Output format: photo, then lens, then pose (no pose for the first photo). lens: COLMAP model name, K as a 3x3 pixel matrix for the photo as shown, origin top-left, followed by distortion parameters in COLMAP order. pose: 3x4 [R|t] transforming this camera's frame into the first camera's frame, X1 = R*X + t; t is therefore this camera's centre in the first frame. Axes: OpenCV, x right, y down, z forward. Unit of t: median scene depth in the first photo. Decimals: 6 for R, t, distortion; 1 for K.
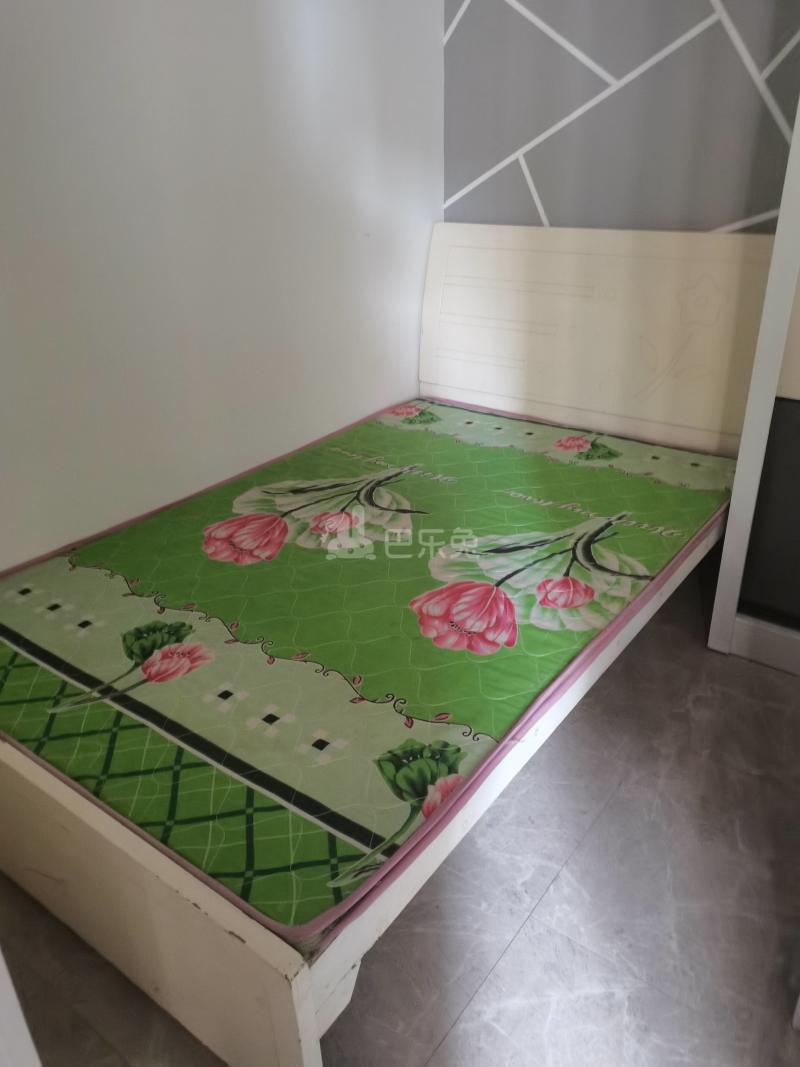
lens RADIAL K [[818.8, 0, 397.7], [0, 818.8, 535.7], [0, 0, 1]] dist [0.036228, -0.021067]
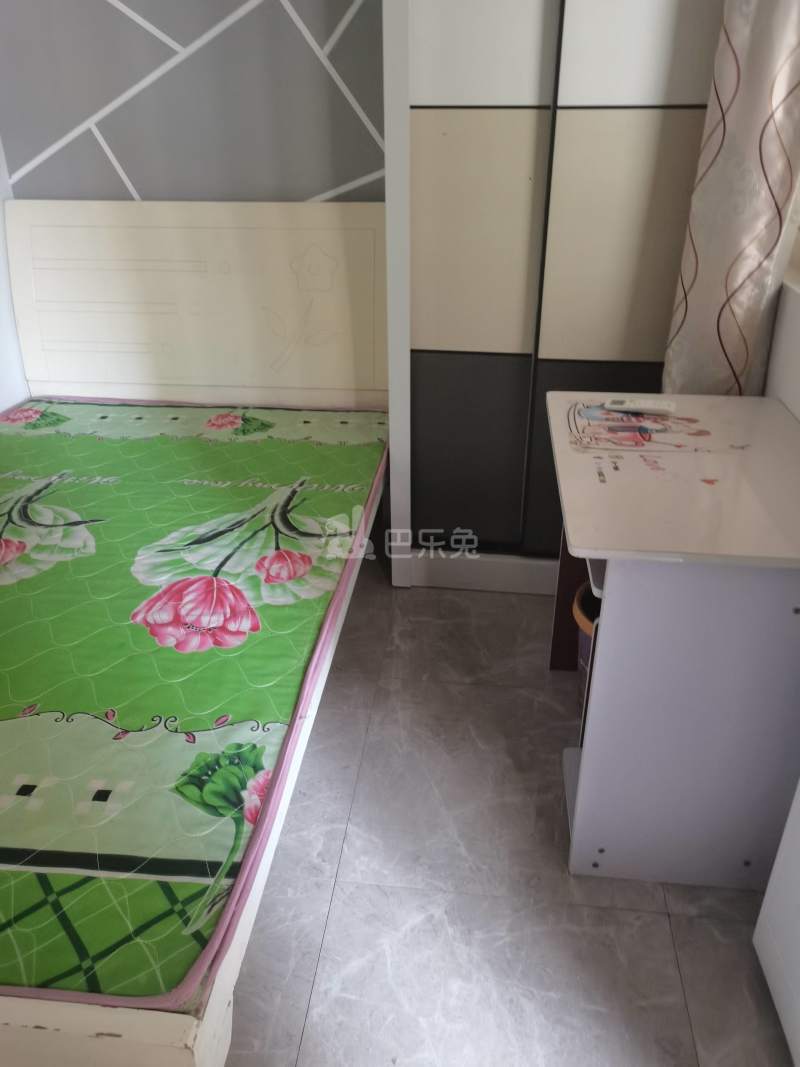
lens RADIAL K [[818.8, 0, 400.4], [0, 818.8, 534.2], [0, 0, 1]] dist [0.036228, -0.021067]
pose [[0.860029, -0.222367, 0.459242, -0.118516], [0.211687, 0.974425, 0.075391, -0.012878], [-0.464261, 0.032378, 0.885106, 0.043043]]
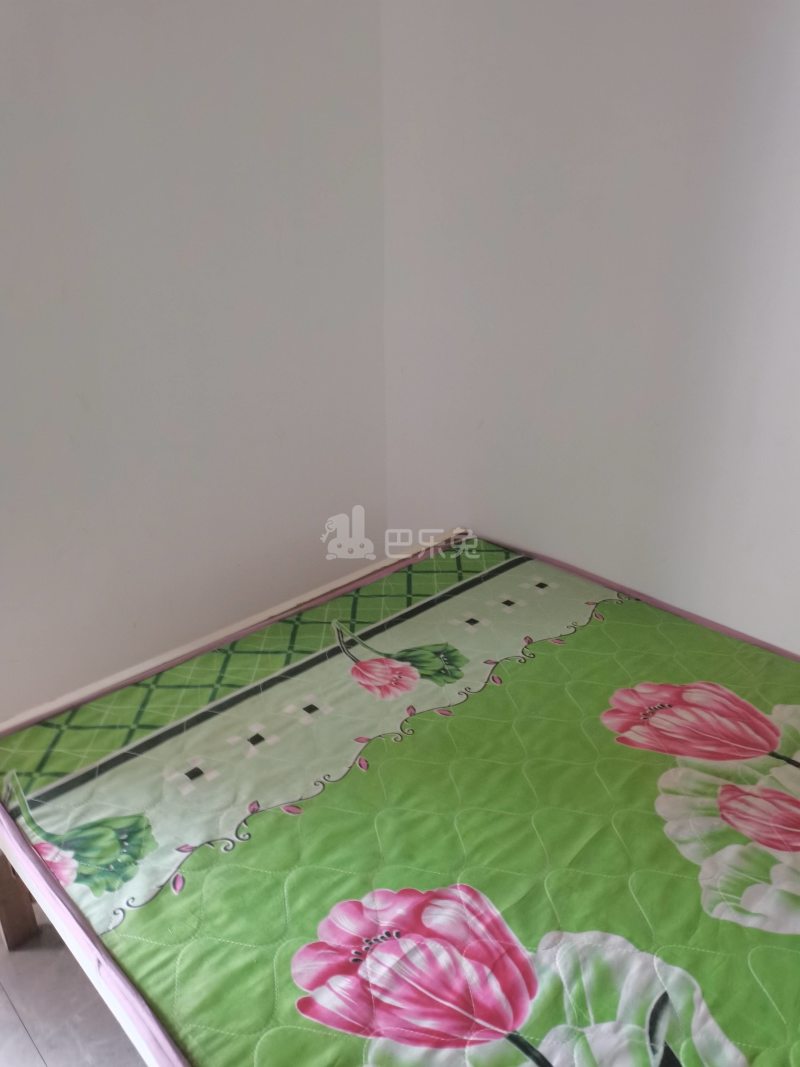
lens RADIAL K [[818.8, 0, 393.9], [0, 818.8, 534.0], [0, 0, 1]] dist [0.036228, -0.021067]
pose [[-0.165780, 0.426671, -0.889083, 0.423052], [-0.428095, 0.781045, 0.454647, -0.347819], [0.888399, 0.455983, 0.053174, 0.748365]]
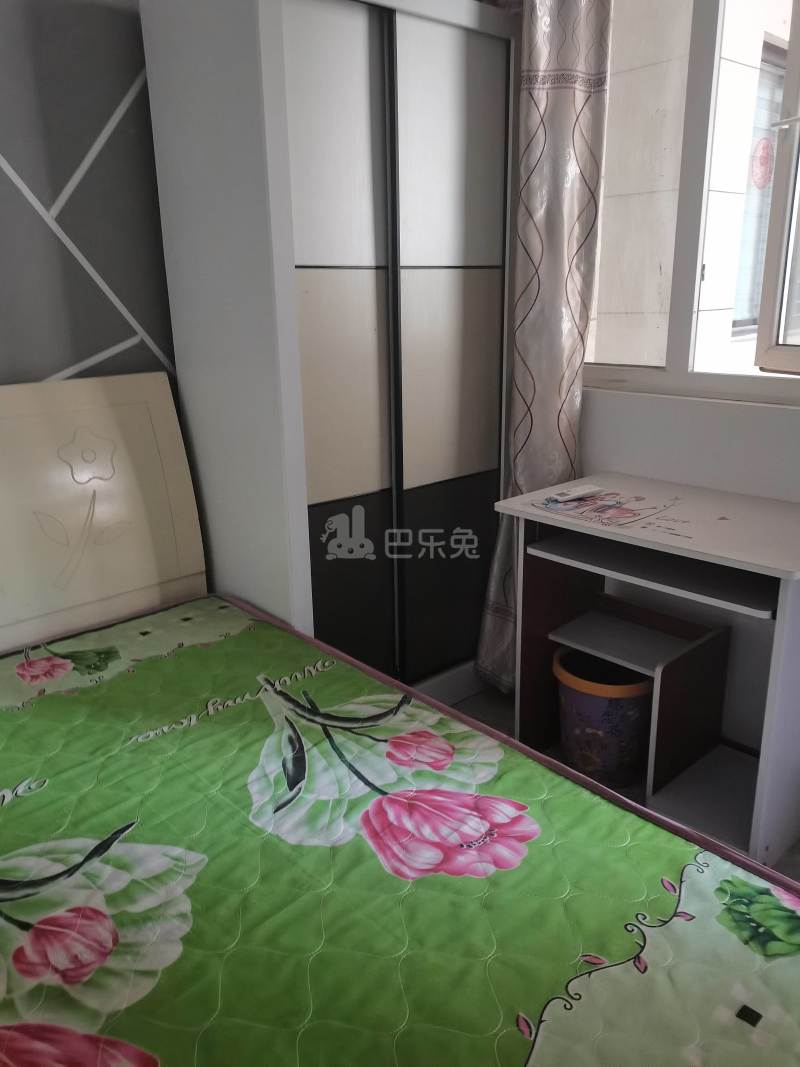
lens RADIAL K [[818.8, 0, 400.3], [0, 818.8, 527.6], [0, 0, 1]] dist [0.036228, -0.021067]
pose [[0.177634, -0.253015, 0.951015, -0.518362], [0.450090, 0.880273, 0.150125, -0.254334], [-0.875137, 0.401375, 0.270246, 0.657095]]
